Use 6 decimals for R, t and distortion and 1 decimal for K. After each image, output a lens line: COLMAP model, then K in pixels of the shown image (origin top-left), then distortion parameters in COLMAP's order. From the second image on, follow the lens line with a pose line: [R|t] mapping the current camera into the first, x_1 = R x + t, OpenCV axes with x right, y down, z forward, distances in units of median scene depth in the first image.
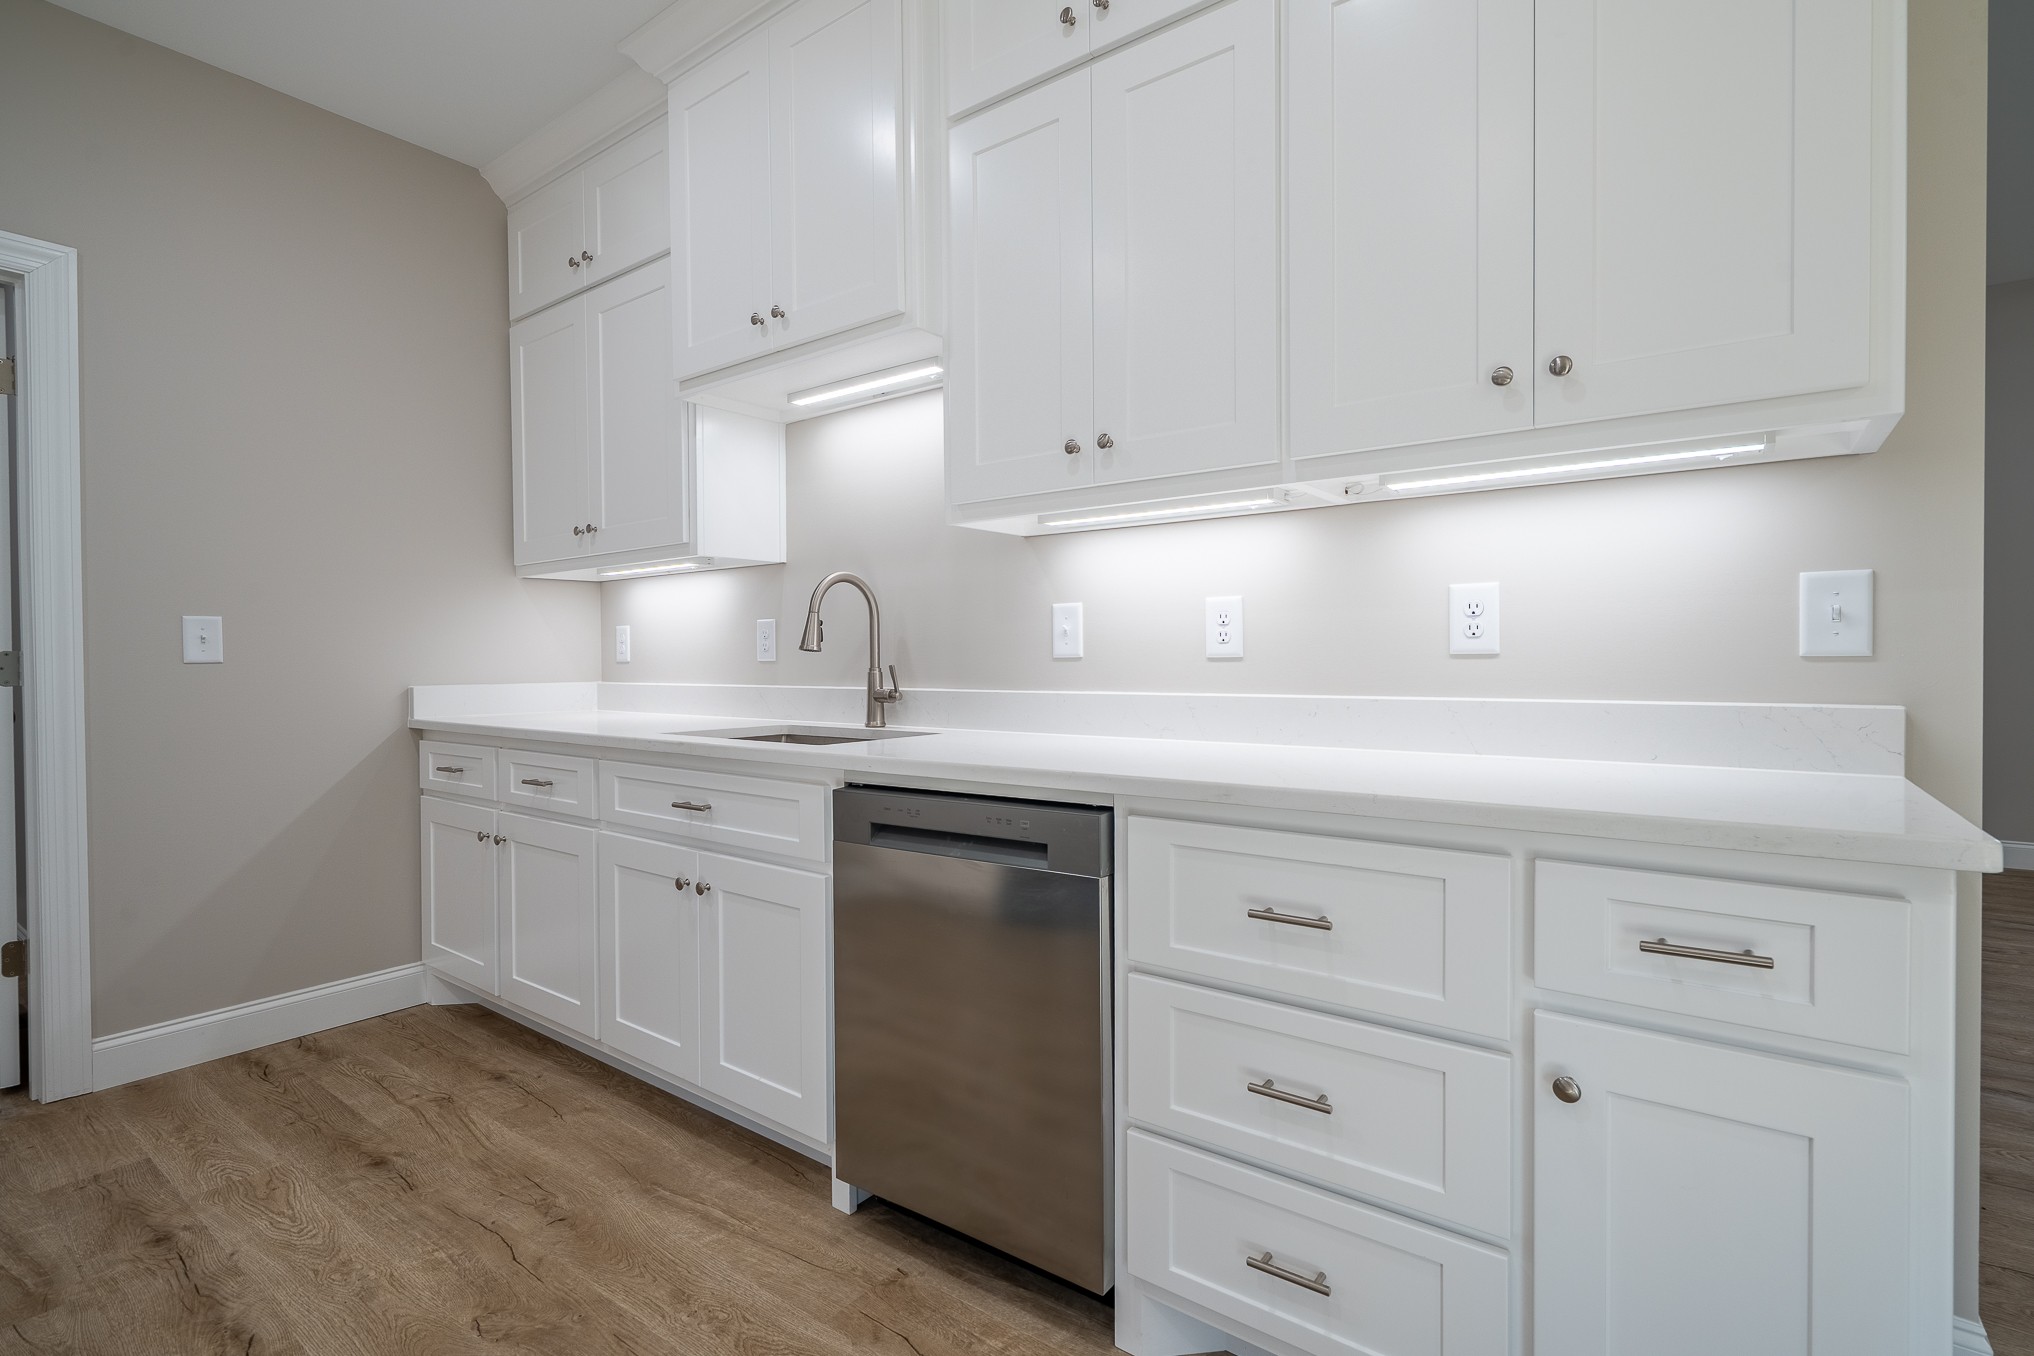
lens RADIAL K [[943.6, 0, 1022.1], [0, 943.6, 671.3], [0, 0, 1]] dist [-0.000703, -0.000065]
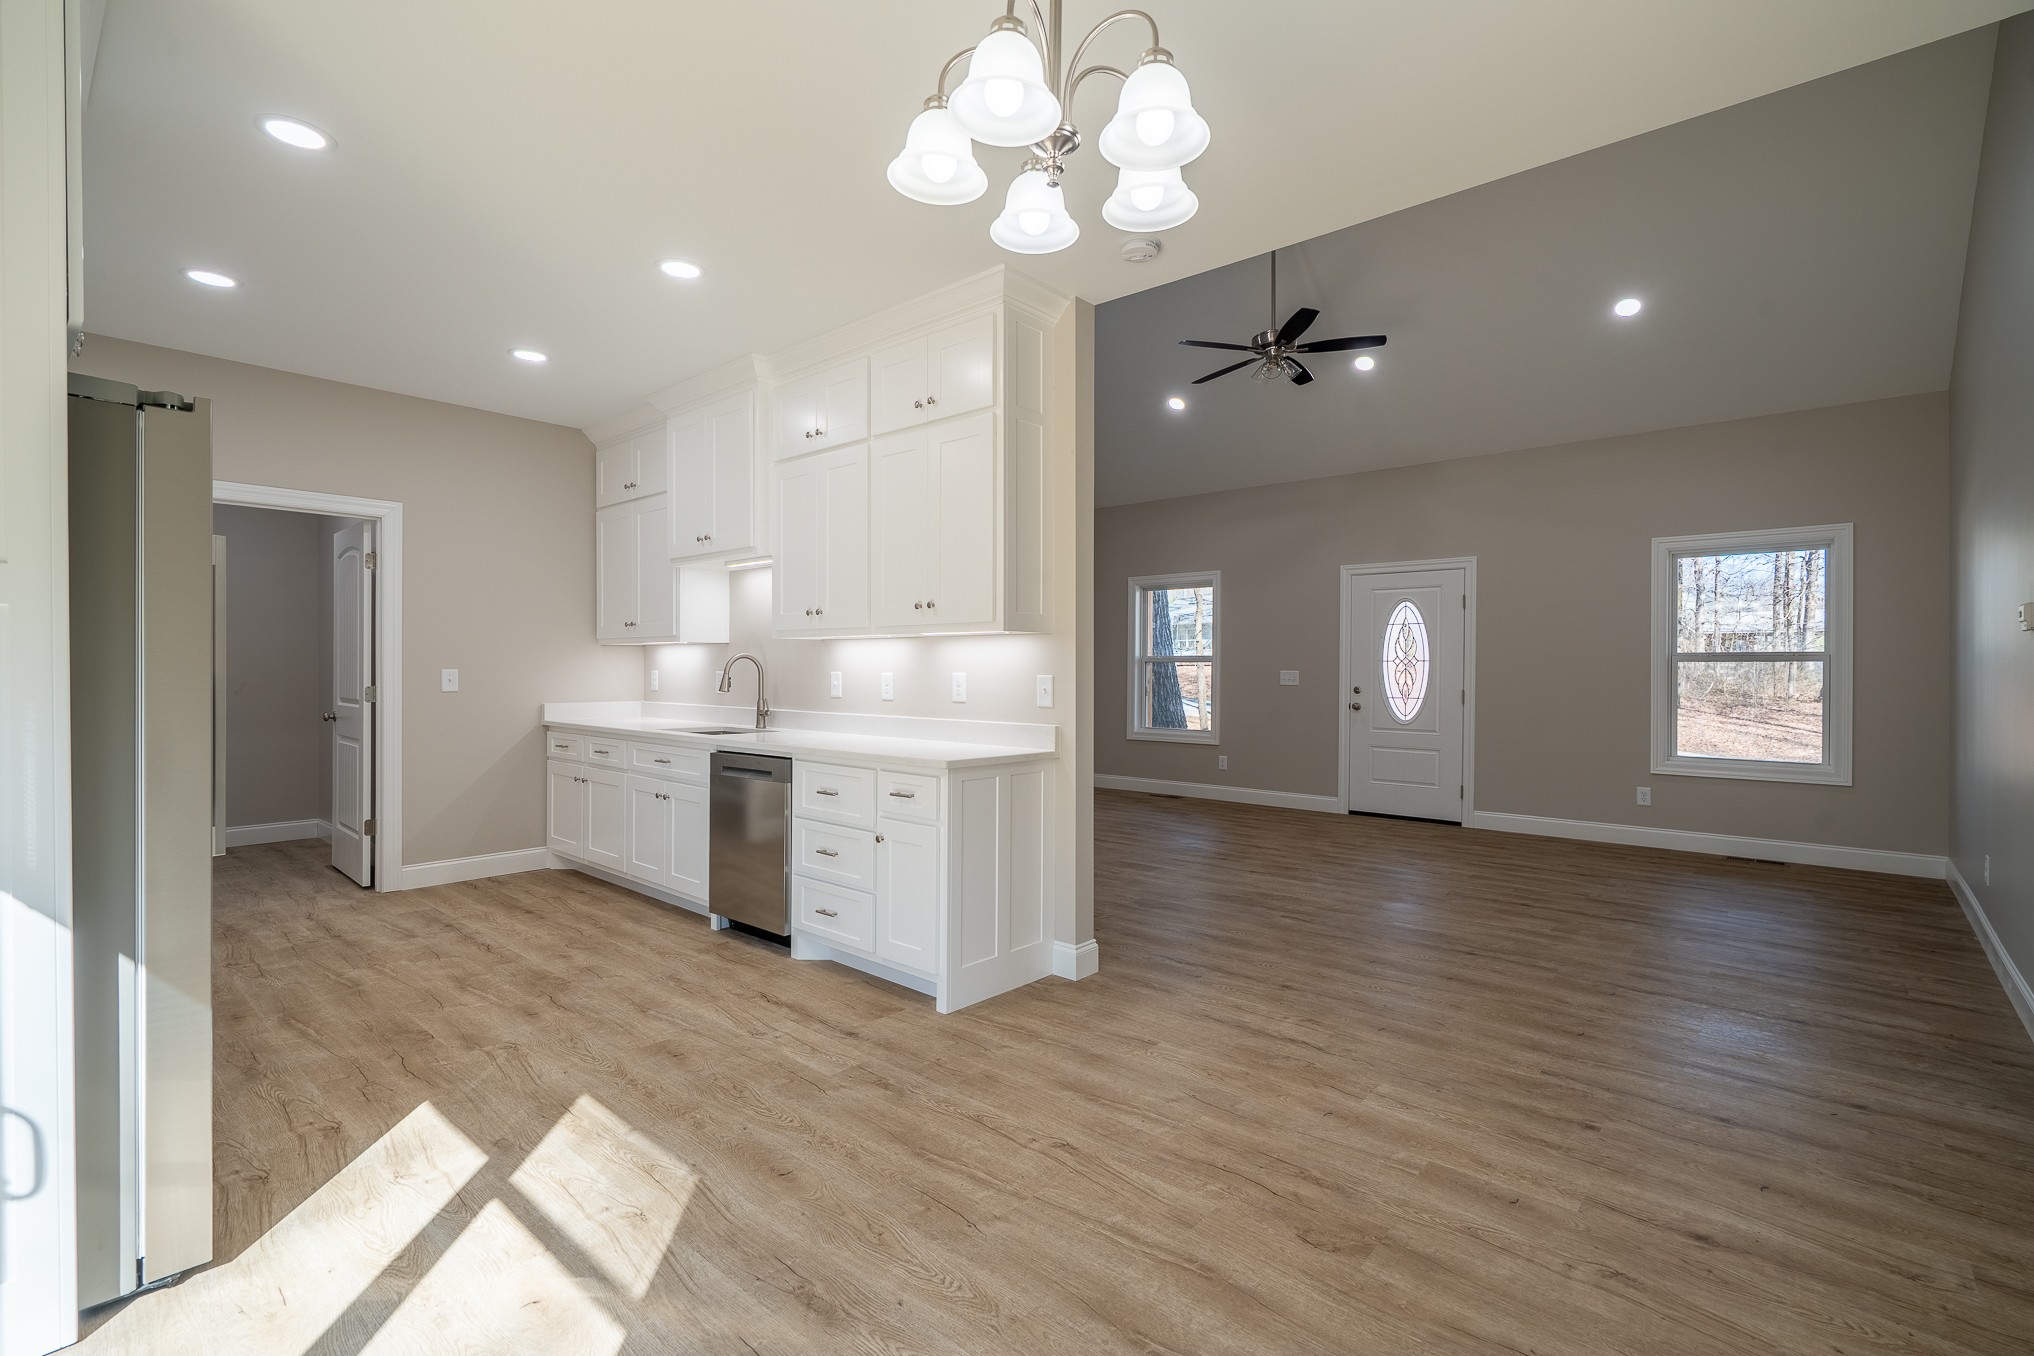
lens RADIAL K [[915.2, 0, 1020.6], [0, 915.2, 673.7], [0, 0, 1]] dist [-0.000142, 0.000342]
pose [[0.996286, 0.011682, -0.085305, 0.612057], [-0.012347, 0.999897, -0.007274, -0.054807], [0.085212, 0.008301, 0.996328, -0.989918]]
